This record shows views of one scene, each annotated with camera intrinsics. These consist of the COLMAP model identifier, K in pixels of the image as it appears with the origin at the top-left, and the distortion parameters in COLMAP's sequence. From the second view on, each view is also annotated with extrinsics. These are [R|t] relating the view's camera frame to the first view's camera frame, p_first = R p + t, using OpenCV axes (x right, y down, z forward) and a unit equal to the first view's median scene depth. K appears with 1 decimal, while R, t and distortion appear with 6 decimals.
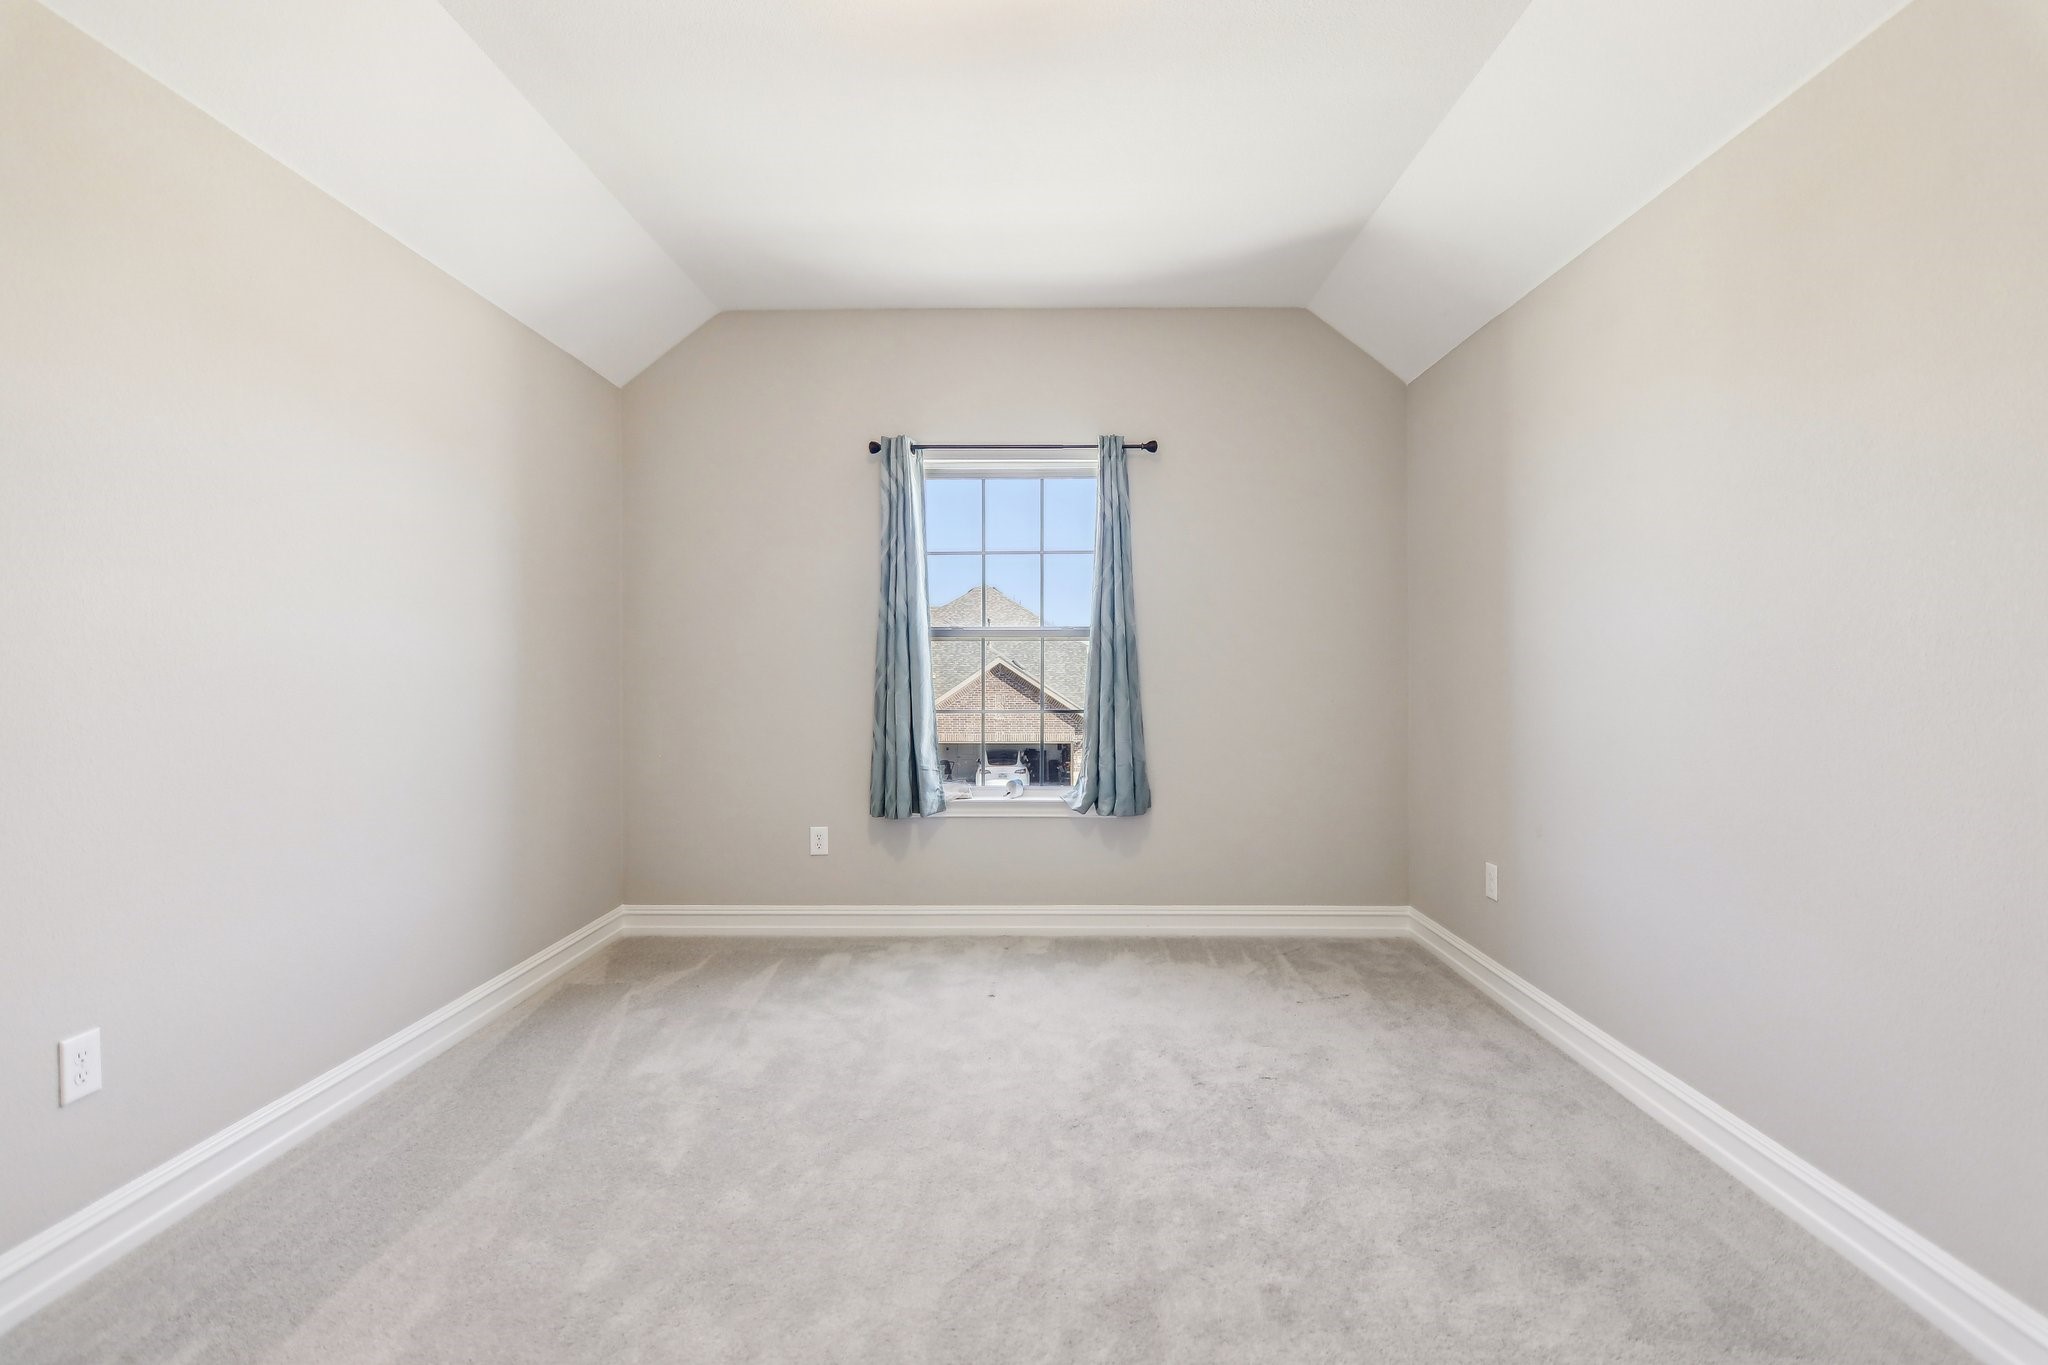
lens RADIAL K [[943.9, 0, 1029.6], [0, 943.9, 690.5], [0, 0, 1]] dist [-0.002683, -0.003146]
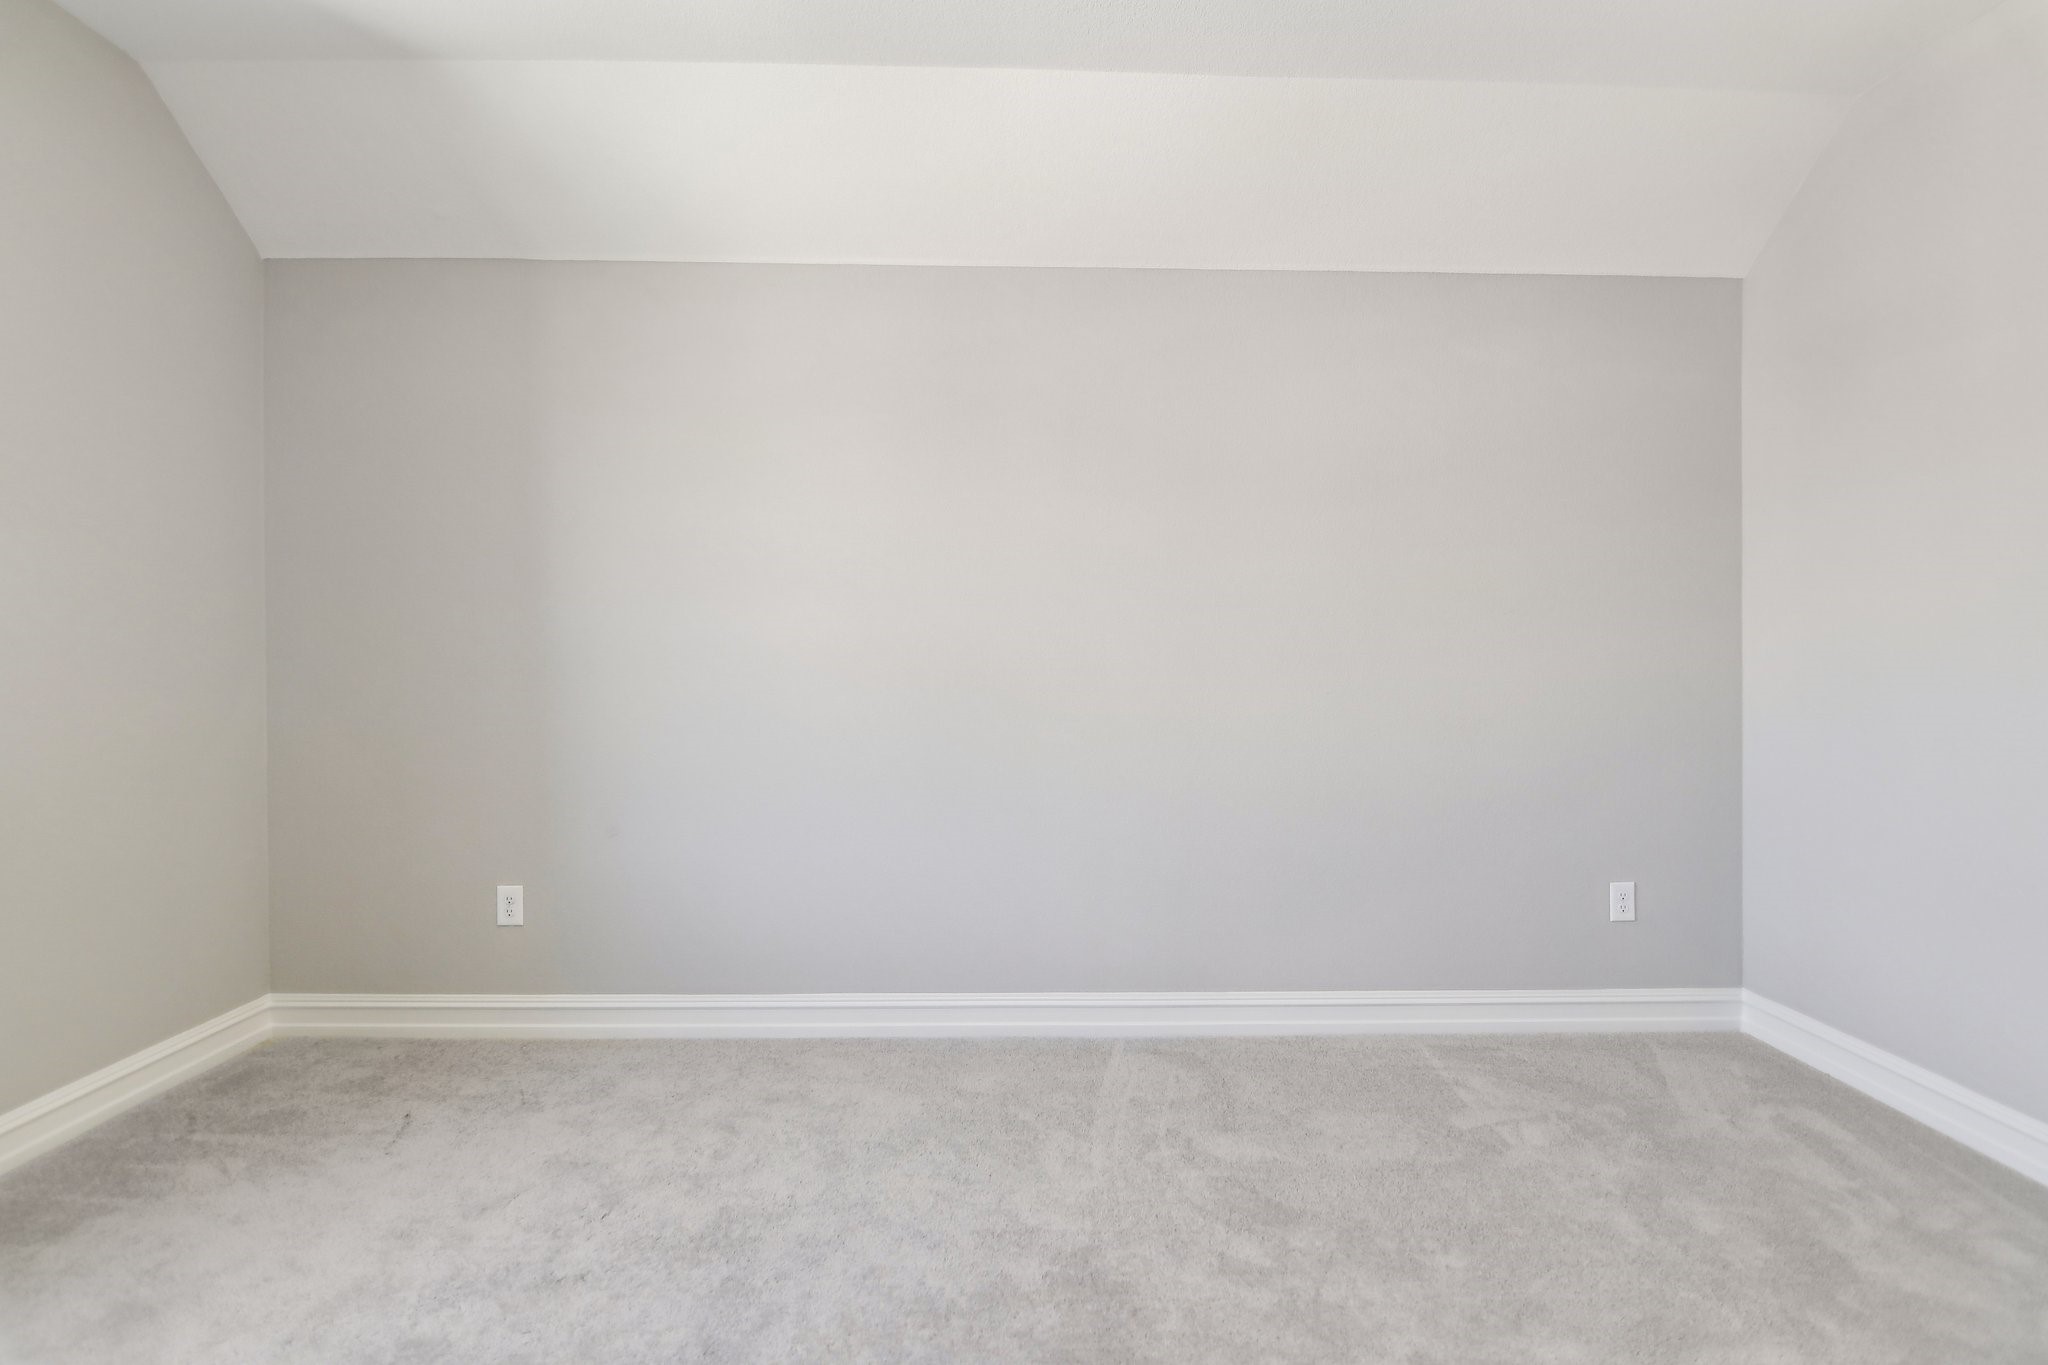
lens RADIAL K [[943.9, 0, 1023.5], [0, 943.9, 673.7], [0, 0, 1]] dist [-0.002683, -0.003146]
pose [[-0.031534, -0.007719, 0.999473, -0.385238], [0.015639, 0.999844, 0.008215, -0.010804], [-0.999380, 0.015890, -0.031408, 0.543064]]
